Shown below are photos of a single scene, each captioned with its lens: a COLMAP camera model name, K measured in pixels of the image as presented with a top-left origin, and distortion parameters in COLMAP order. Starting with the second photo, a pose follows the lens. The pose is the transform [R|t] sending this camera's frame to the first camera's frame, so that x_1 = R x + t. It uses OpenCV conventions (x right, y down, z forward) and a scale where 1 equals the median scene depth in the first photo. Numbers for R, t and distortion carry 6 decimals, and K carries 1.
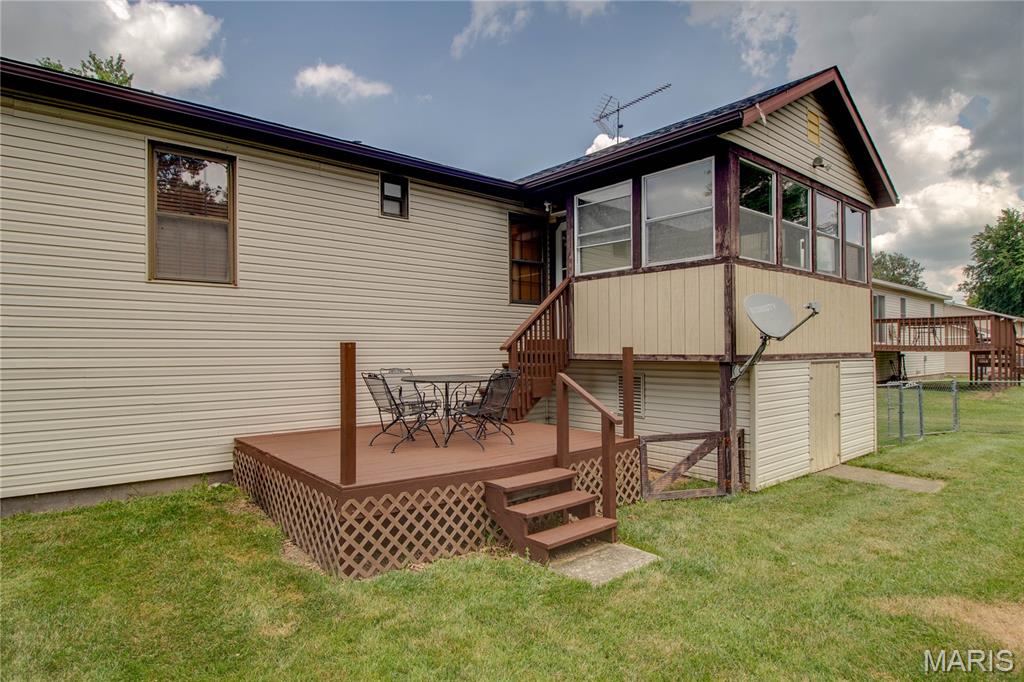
lens RADIAL K [[565.1, 0, 508.2], [0, 565.1, 352.4], [0, 0, 1]] dist [-0.014256, -0.000673]
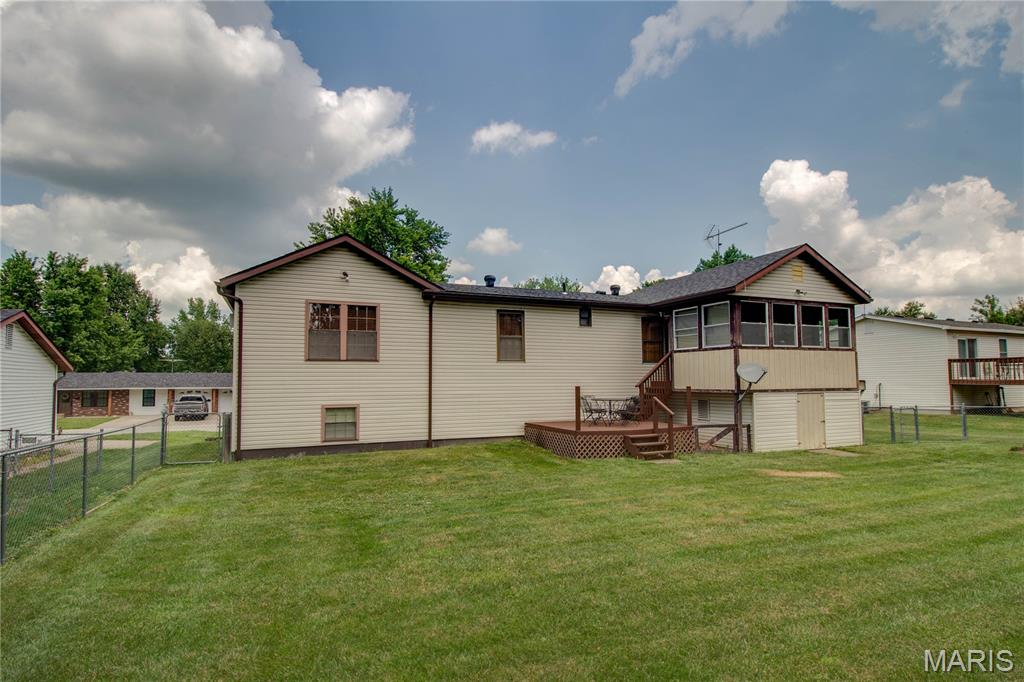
lens RADIAL K [[565.1, 0, 508.2], [0, 565.1, 352.4], [0, 0, 1]] dist [-0.014256, -0.000673]
pose [[0.957729, -0.017195, -0.287156, 0.140830], [0.001463, 0.998490, -0.054910, -0.018756], [0.287667, 0.052169, 0.956309, -1.184899]]
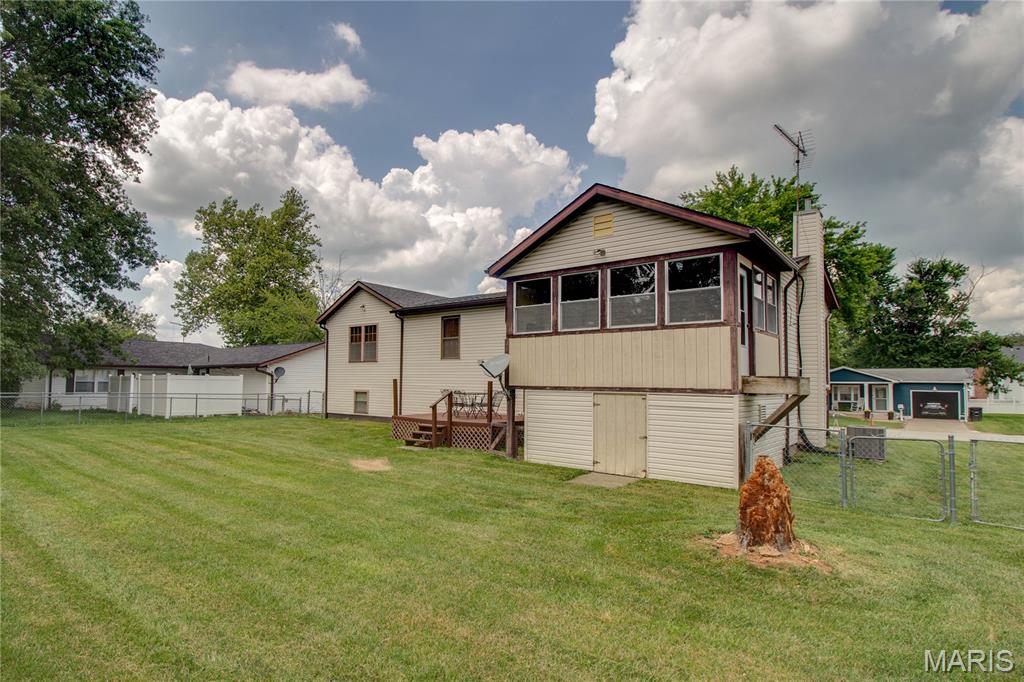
lens RADIAL K [[549.3, 0, 420.0], [0, 549.3, 361.9], [0, 0, 1]] dist [-0.003244, -0.000899]
pose [[0.097118, -0.029768, -0.994828, 1.900826], [-0.016770, 0.999362, -0.031541, -0.010325], [0.995132, 0.019746, 0.096556, 0.432584]]
